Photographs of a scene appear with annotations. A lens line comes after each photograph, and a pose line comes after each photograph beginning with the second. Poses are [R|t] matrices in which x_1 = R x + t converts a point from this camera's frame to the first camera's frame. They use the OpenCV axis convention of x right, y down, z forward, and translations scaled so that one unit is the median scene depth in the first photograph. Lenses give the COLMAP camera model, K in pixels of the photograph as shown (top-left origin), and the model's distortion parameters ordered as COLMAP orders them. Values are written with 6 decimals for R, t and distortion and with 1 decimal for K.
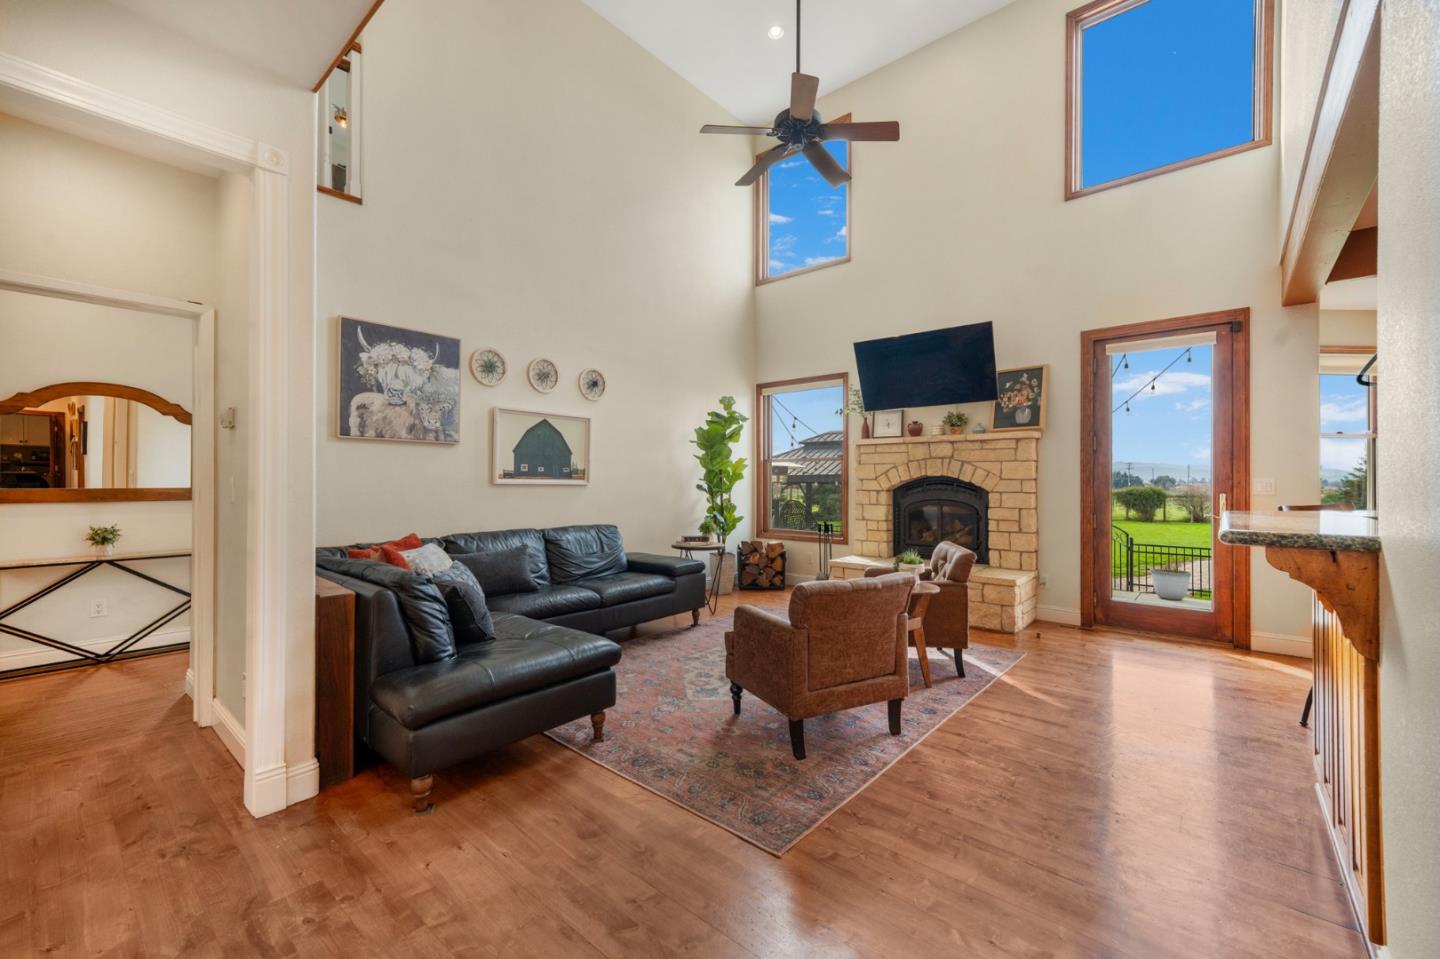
lens RADIAL K [[598.5, 0, 726.9], [0, 598.5, 480.0], [0, 0, 1]] dist [0.000882, 0.000232]
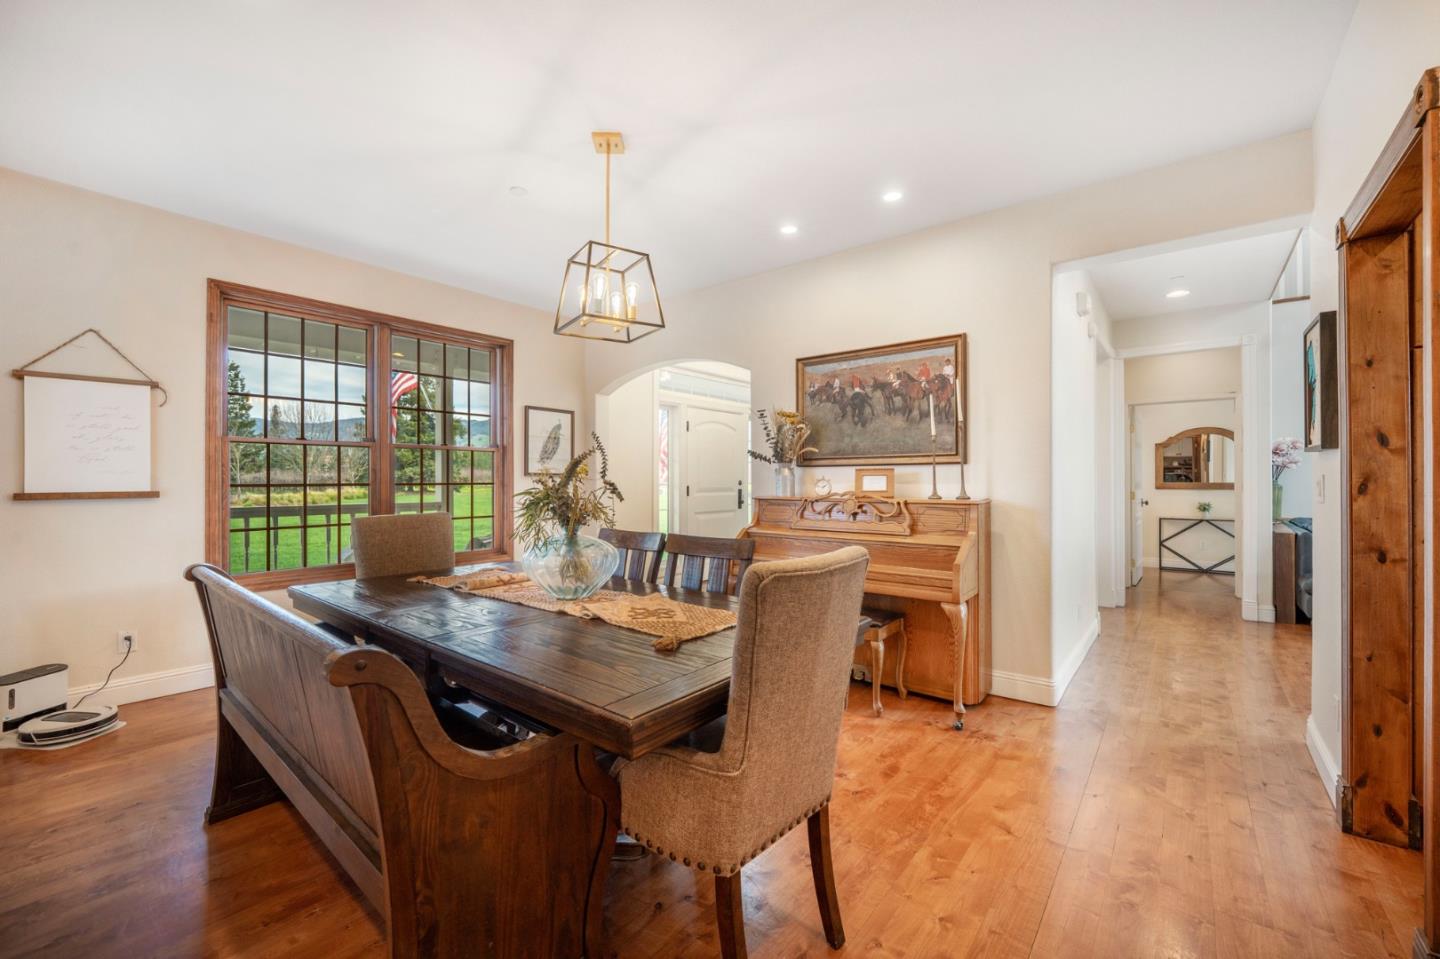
lens RADIAL K [[583.4, 0, 715.6], [0, 583.4, 482.5], [0, 0, 1]] dist [-0.000073, 0.000129]
pose [[0.024401, 0.000939, -0.999702, 0.825112], [0.009645, 0.999953, 0.001175, -0.005063], [0.999656, -0.009671, 0.024391, -0.641584]]
